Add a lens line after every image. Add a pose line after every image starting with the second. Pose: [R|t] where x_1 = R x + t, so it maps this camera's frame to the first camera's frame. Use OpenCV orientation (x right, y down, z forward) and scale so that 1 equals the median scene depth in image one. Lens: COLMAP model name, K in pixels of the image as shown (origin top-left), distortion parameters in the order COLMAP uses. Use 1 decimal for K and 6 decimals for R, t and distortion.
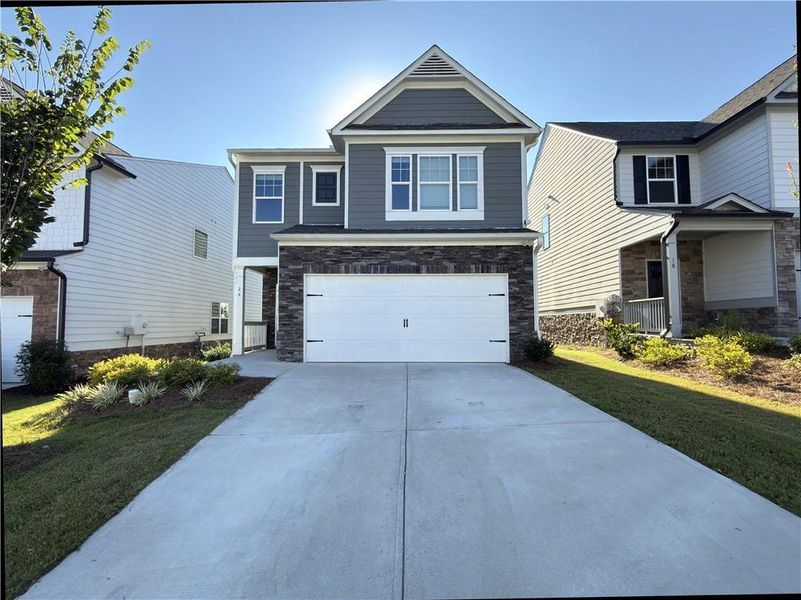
lens RADIAL K [[420.6, 0, 400.5], [0, 420.6, 300.0], [0, 0, 1]] dist [0.000423, -0.000043]
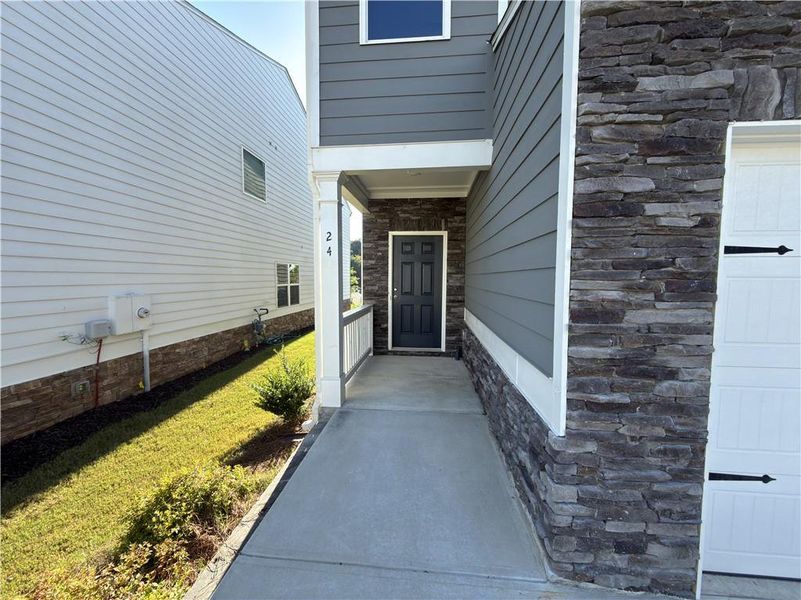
lens RADIAL K [[318.5, 0, 400.5], [0, 318.5, 300.0], [0, 0, 1]] dist [0.000148, -0.000238]
pose [[0.997037, 0.009558, -0.076334, -0.205443], [0.000364, 0.991654, 0.128928, -0.004367], [0.076929, -0.128574, 0.988712, 0.496146]]
